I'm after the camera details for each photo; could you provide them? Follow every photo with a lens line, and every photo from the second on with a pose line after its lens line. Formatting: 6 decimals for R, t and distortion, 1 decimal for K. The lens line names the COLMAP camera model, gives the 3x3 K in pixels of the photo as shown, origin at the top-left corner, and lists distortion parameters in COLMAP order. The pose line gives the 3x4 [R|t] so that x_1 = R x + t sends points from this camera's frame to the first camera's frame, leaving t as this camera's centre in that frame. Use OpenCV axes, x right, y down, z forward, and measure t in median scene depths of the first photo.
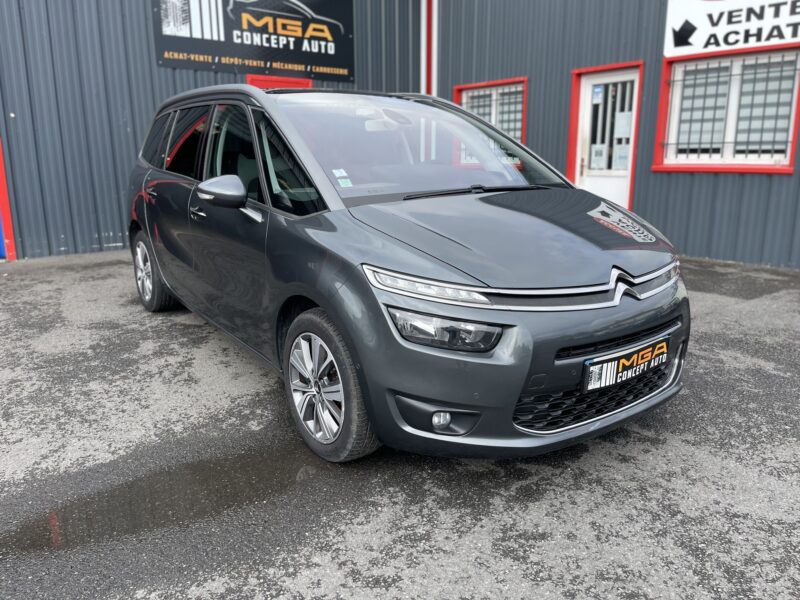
lens RADIAL K [[616.3, 0, 402.1], [0, 616.3, 301.0], [0, 0, 1]] dist [0.087158, -0.118649]
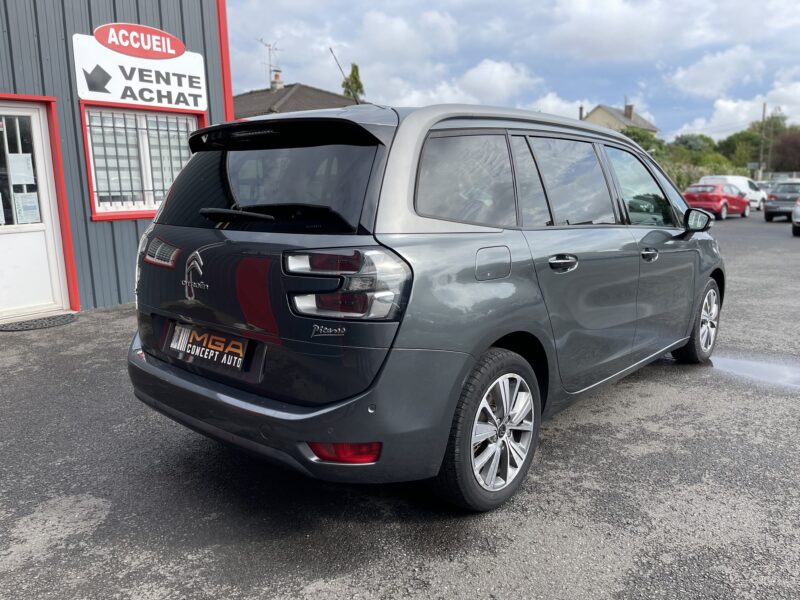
lens RADIAL K [[616.3, 0, 402.1], [0, 616.3, 301.0], [0, 0, 1]] dist [0.087158, -0.118649]
pose [[-0.243645, -0.169081, 0.955012, -0.682032], [0.248949, 0.940792, 0.230076, -0.226349], [-0.937369, 0.293806, -0.187127, 0.903166]]
